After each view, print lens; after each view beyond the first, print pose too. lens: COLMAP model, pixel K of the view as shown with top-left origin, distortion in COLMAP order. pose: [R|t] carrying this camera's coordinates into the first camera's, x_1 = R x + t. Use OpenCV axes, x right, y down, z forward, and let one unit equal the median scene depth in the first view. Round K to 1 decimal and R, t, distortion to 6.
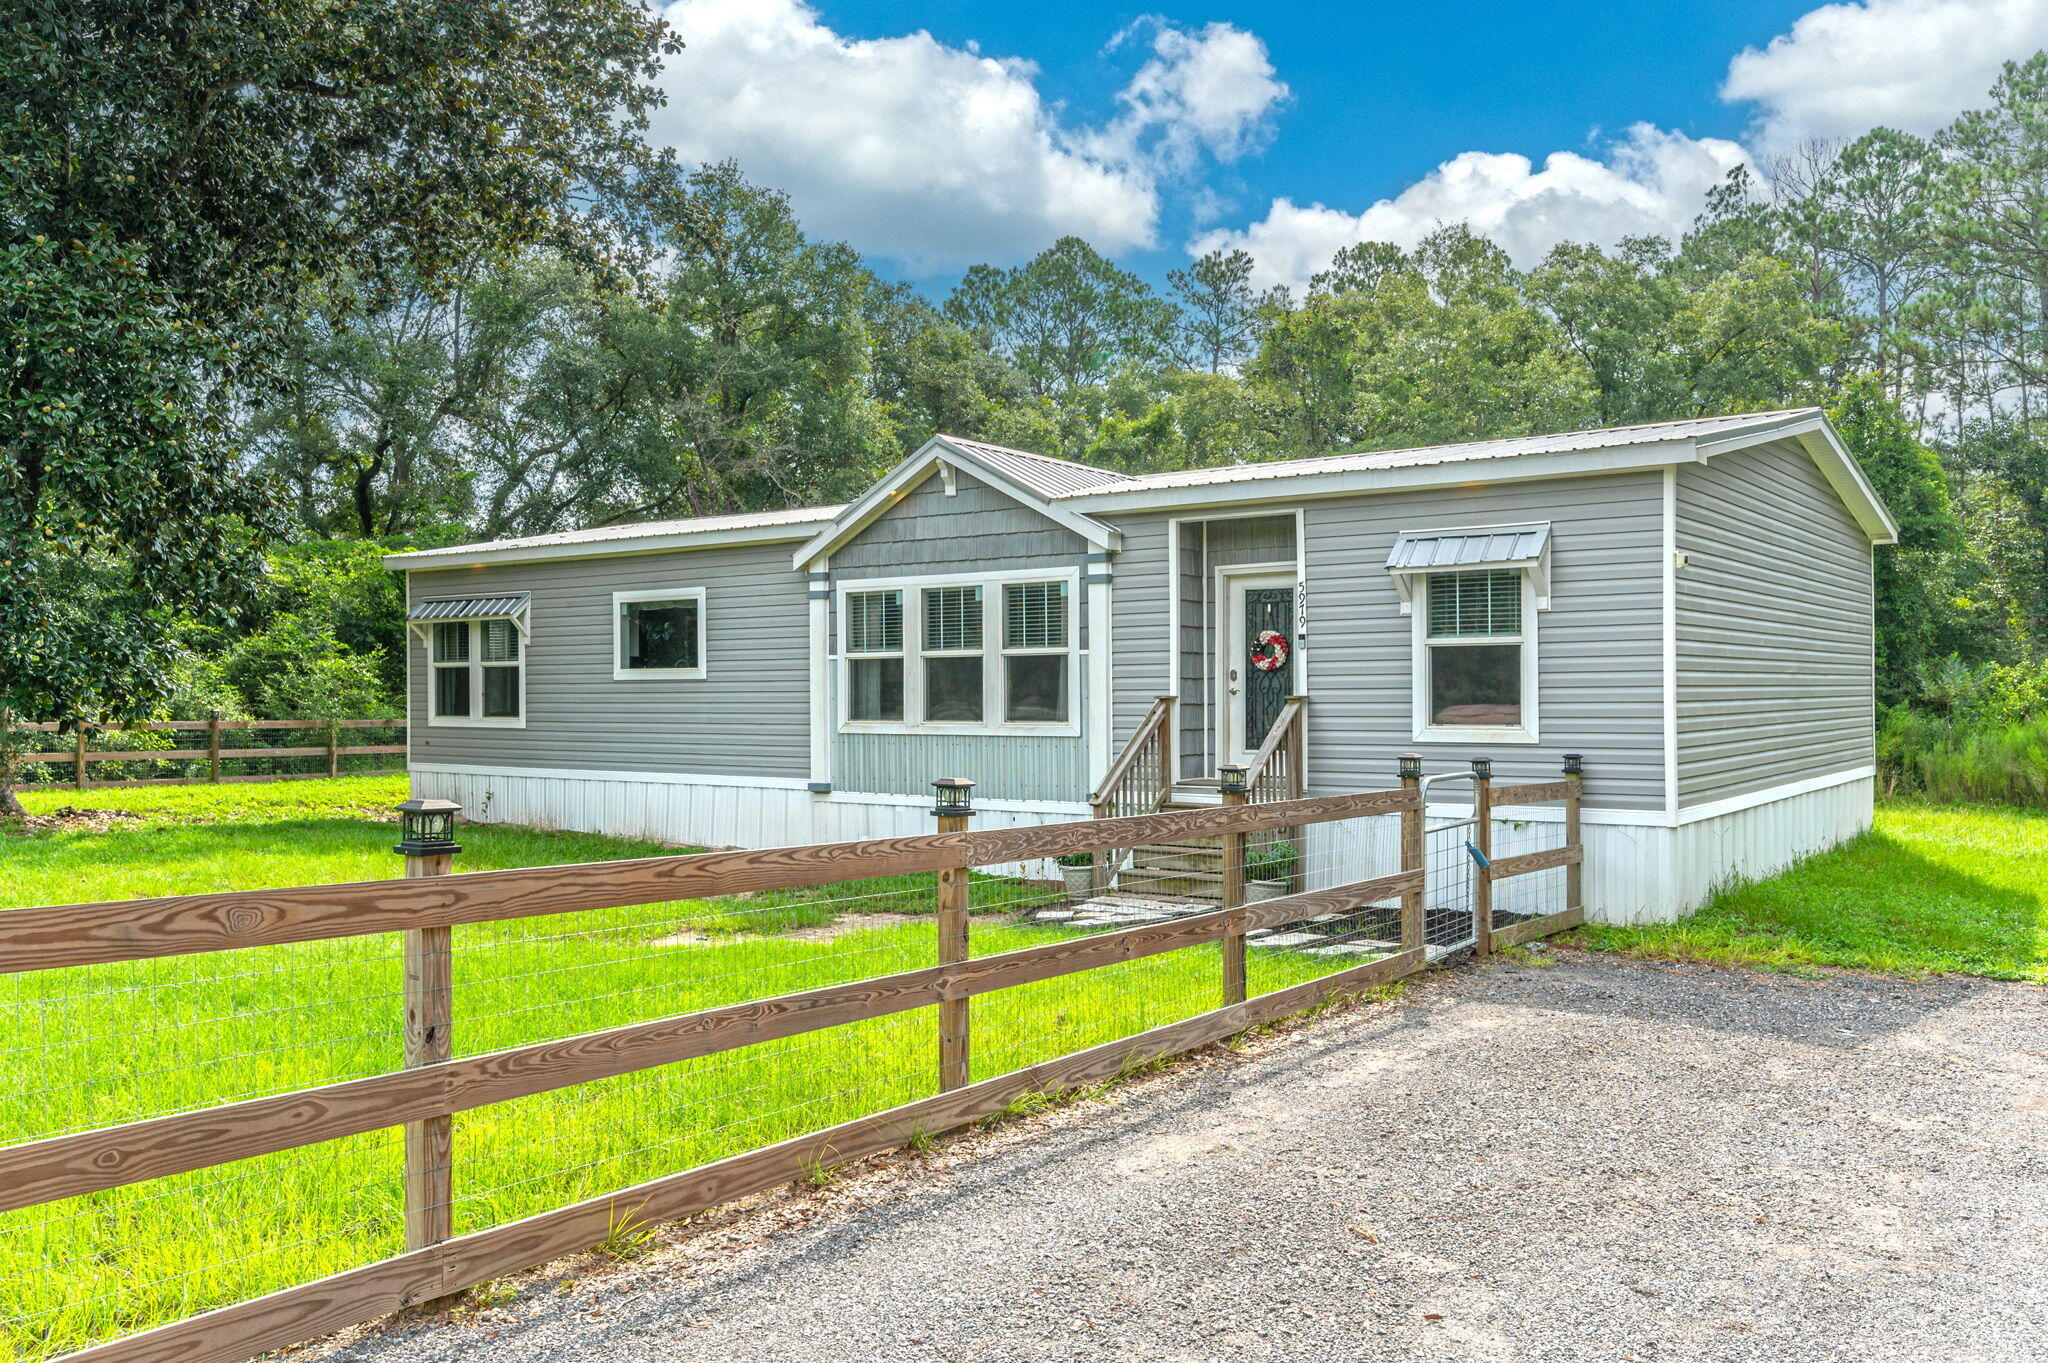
lens RADIAL K [[1697.1, 0, 1024.1], [0, 1697.1, 670.4], [0, 0, 1]] dist [-0.012763, -0.004801]
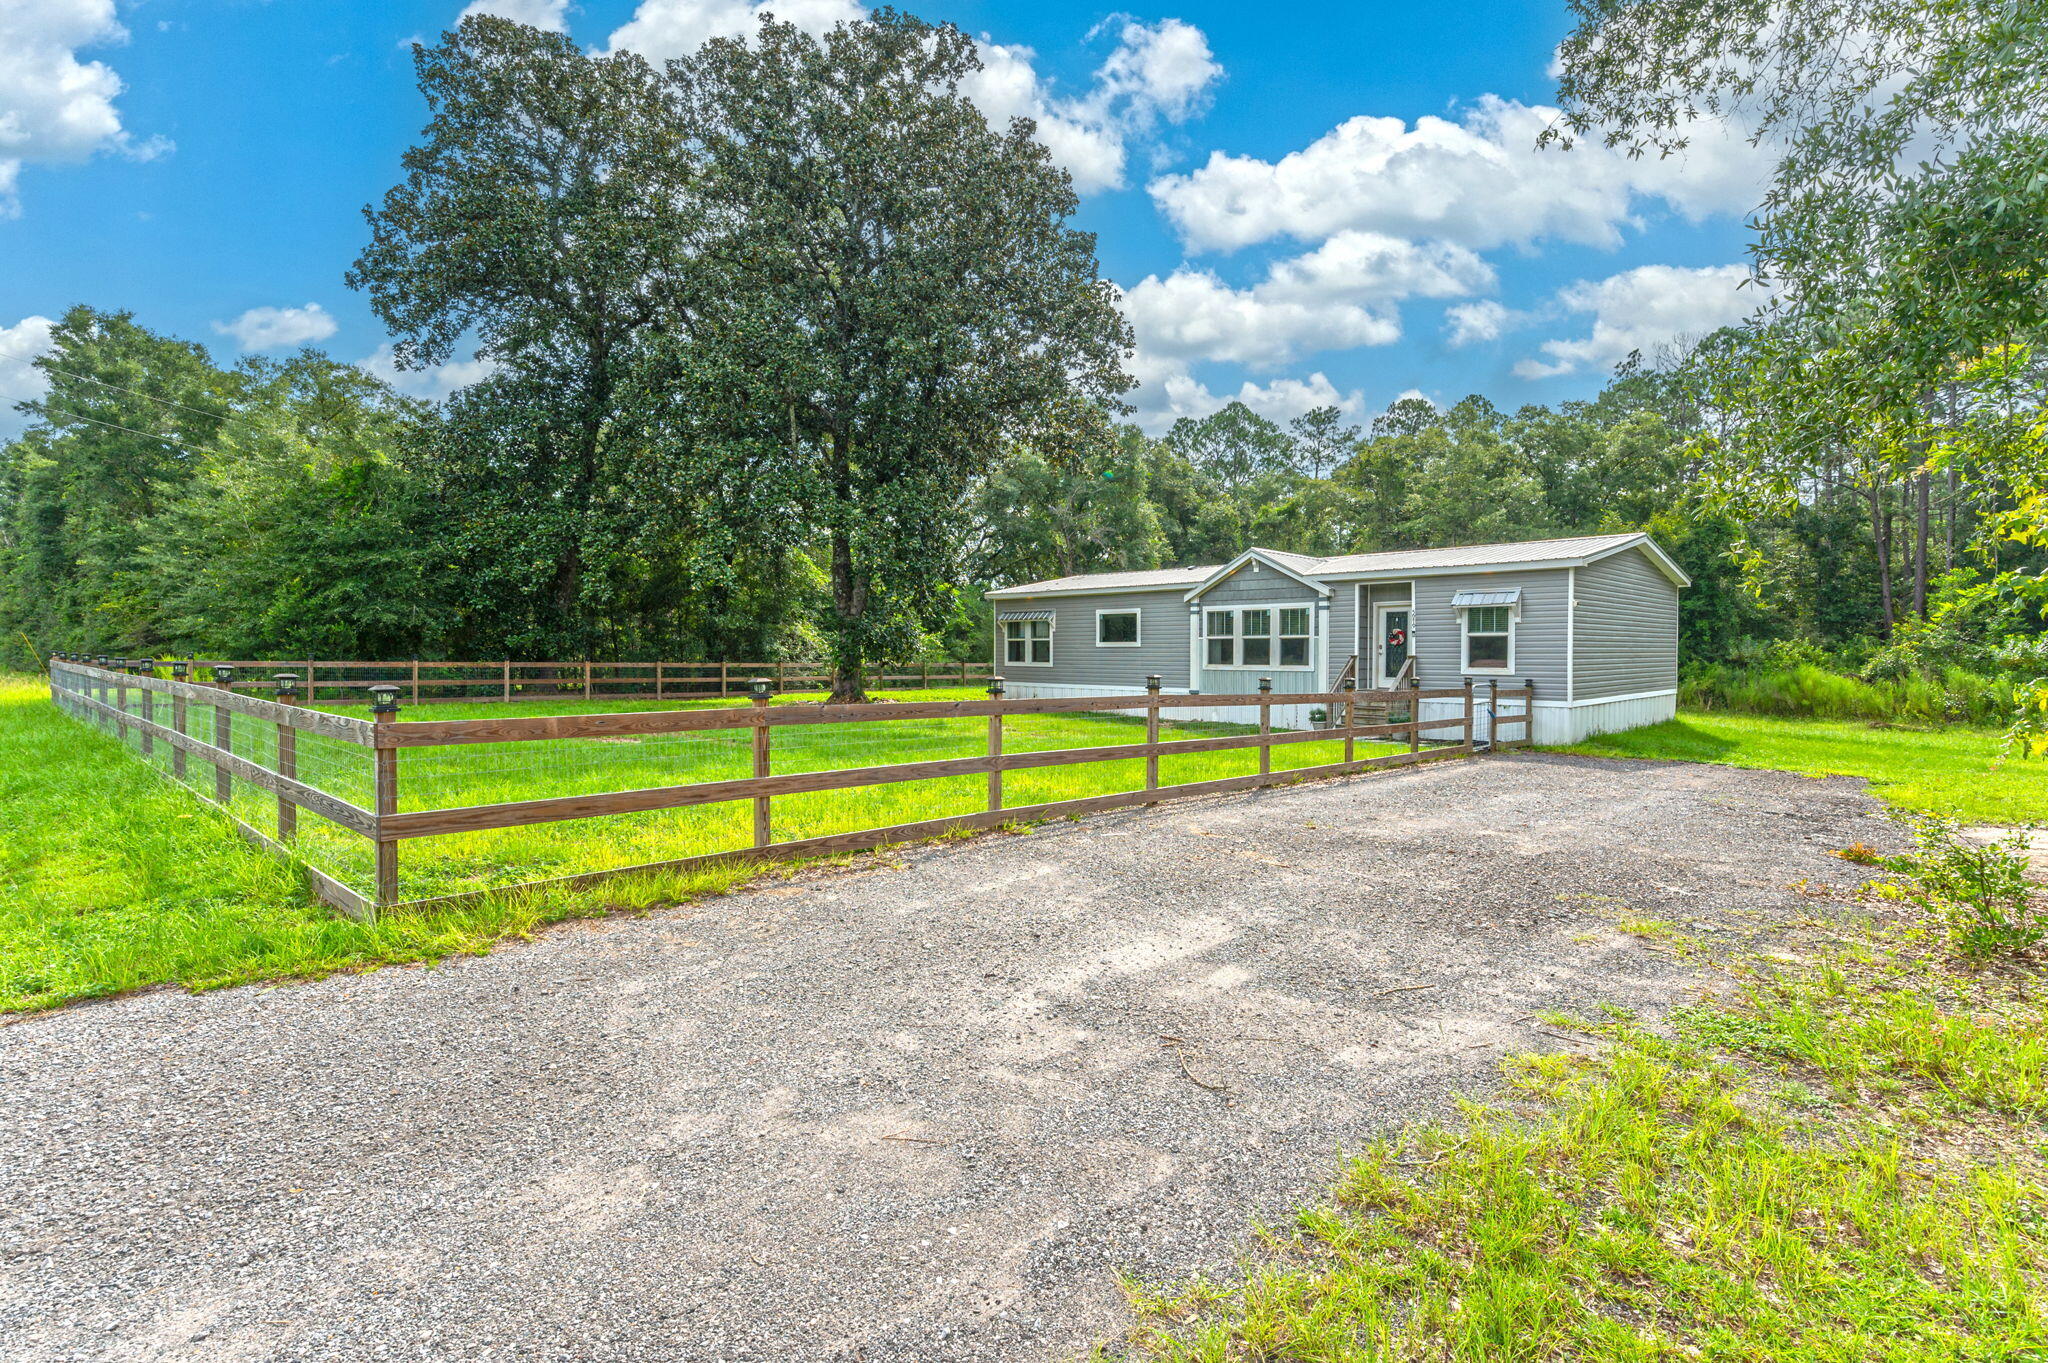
lens RADIAL K [[1001.3, 0, 1010.5], [0, 1001.3, 666.2], [0, 0, 1]] dist [-0.002312, -0.000697]
pose [[0.986838, 0.008036, -0.161513, -0.150063], [-0.003425, 0.999579, 0.028810, -0.008062], [0.161676, -0.027878, 0.986450, -0.450828]]
